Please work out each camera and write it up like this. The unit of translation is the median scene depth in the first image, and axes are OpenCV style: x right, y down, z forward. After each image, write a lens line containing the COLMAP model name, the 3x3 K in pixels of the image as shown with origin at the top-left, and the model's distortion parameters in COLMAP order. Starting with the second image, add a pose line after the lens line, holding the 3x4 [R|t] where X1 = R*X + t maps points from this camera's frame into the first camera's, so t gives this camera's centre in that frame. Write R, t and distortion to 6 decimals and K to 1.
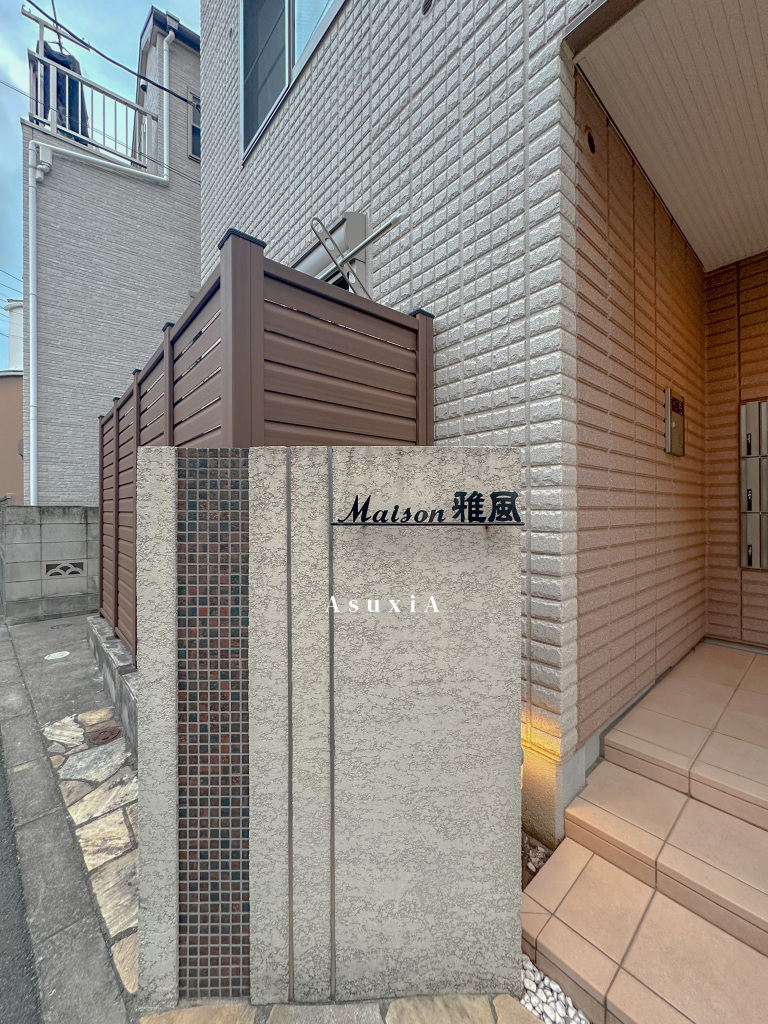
lens RADIAL K [[407.1, 0, 384.3], [0, 407.1, 510.0], [0, 0, 1]] dist [-0.002851, 0.000679]
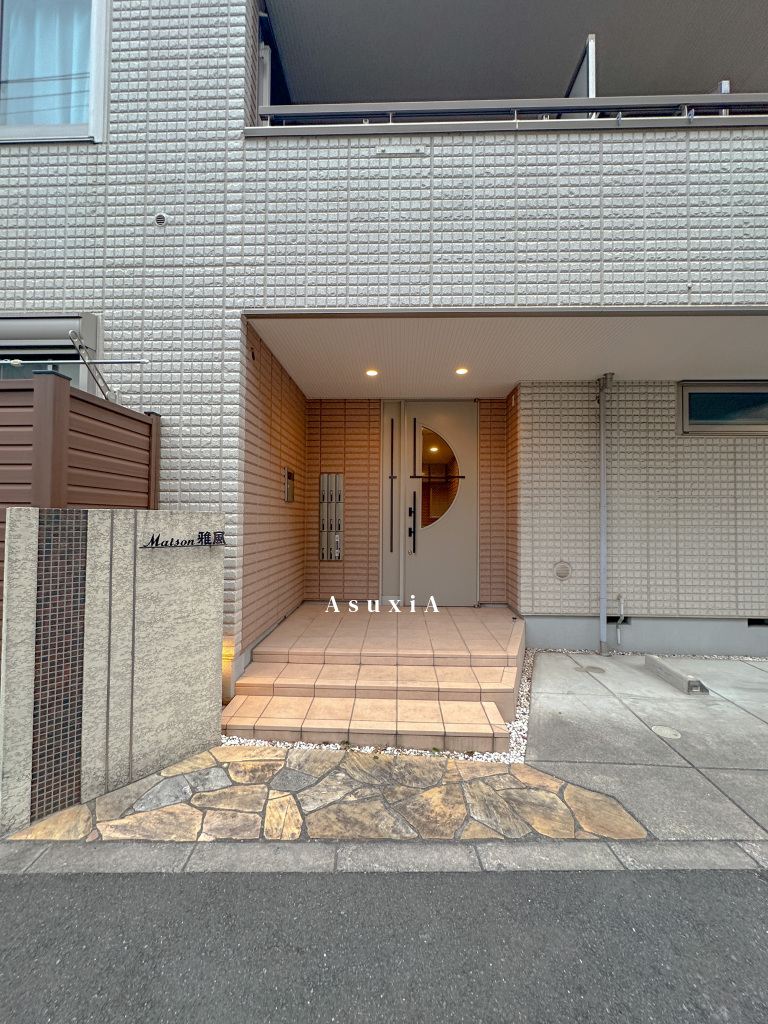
lens RADIAL K [[407.1, 0, 383.9], [0, 407.1, 509.4], [0, 0, 1]] dist [-0.002851, 0.000679]
pose [[0.685328, 0.027486, 0.727716, -0.765697], [-0.009918, 0.999547, -0.028414, -0.112064], [-0.728167, 0.012256, 0.685290, -1.316321]]
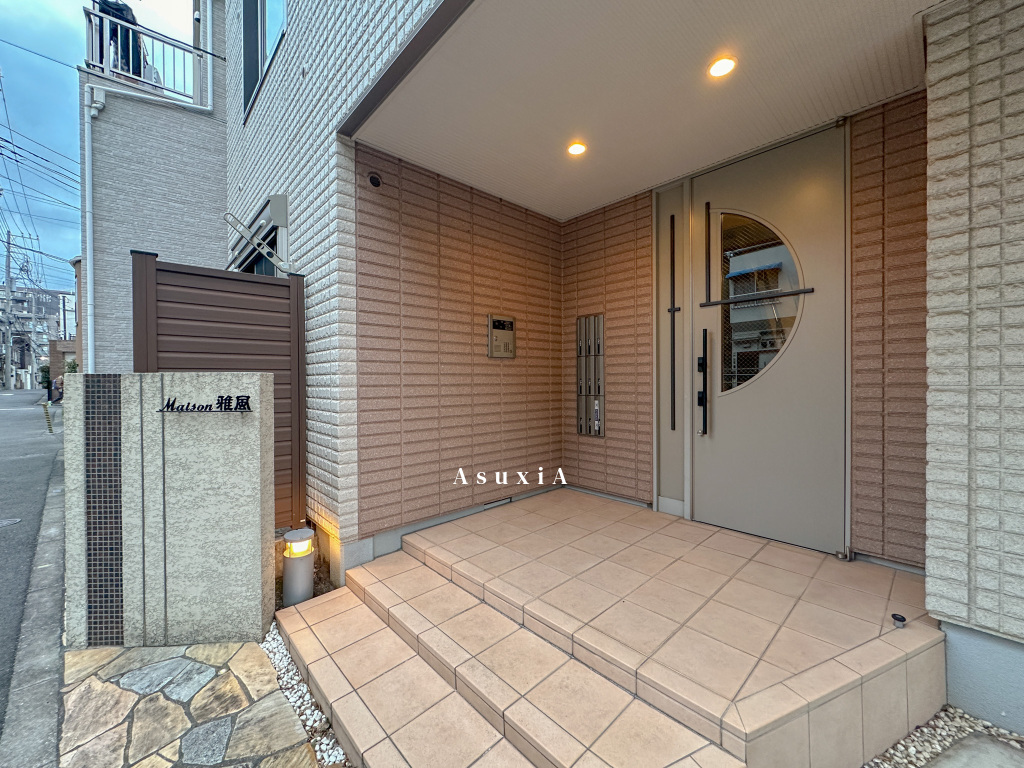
lens RADIAL K [[407.1, 0, 510.0], [0, 407.1, 383.2], [0, 0, 1]] dist [-0.002851, 0.000679]
pose [[0.999658, -0.002113, 0.026071, 1.530513], [0.001921, 0.999971, 0.007377, -0.115208], [-0.026086, -0.007325, 0.999633, -1.056702]]
